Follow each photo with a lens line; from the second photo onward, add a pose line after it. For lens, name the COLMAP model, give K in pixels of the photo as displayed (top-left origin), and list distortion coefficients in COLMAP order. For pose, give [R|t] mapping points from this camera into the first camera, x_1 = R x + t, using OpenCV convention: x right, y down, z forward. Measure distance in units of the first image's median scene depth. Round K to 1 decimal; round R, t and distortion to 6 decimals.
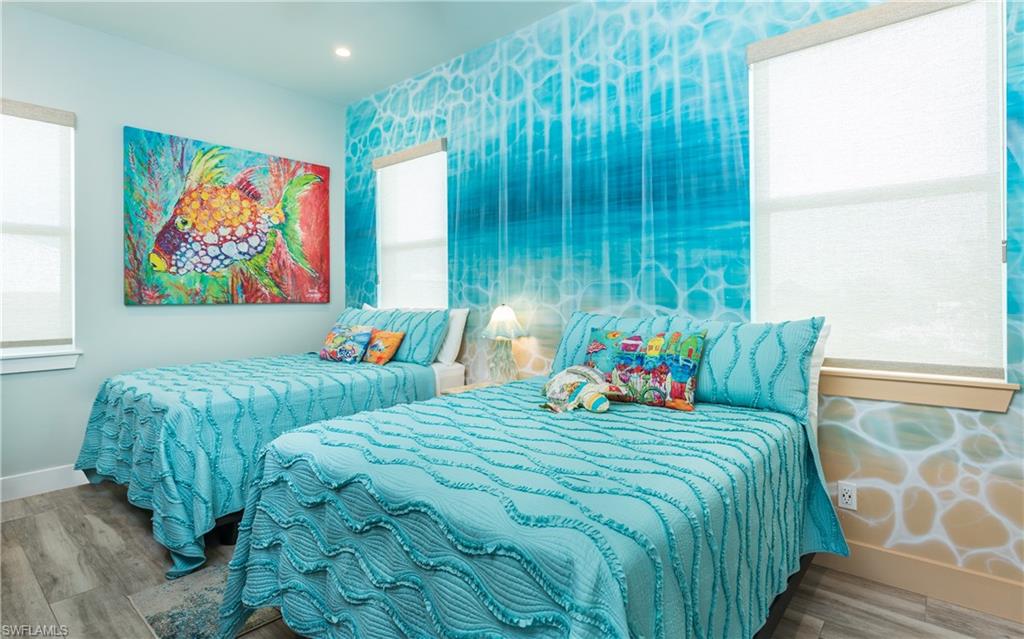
lens RADIAL K [[529.4, 0, 512.1], [0, 529.4, 313.3], [0, 0, 1]] dist [0.002070, 0.000858]
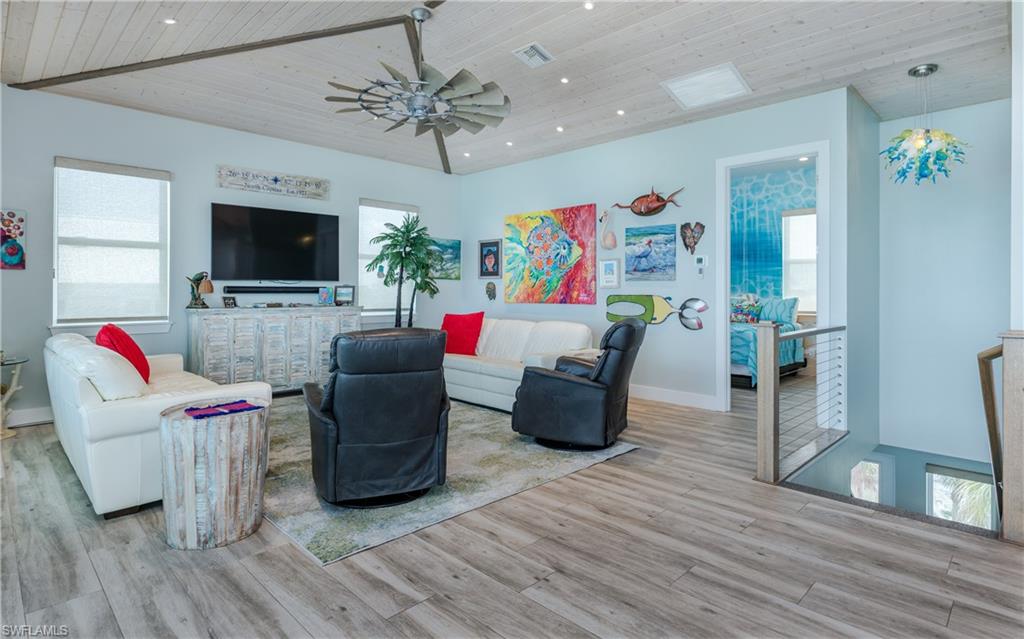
lens RADIAL K [[529.4, 0, 502.6], [0, 529.4, 295.1], [0, 0, 1]] dist [0.002070, 0.000858]
pose [[0.997167, 0.007807, -0.074819, -0.887332], [-0.007455, 0.999960, 0.004988, -0.016112], [0.074855, -0.004416, 0.997185, -2.069019]]
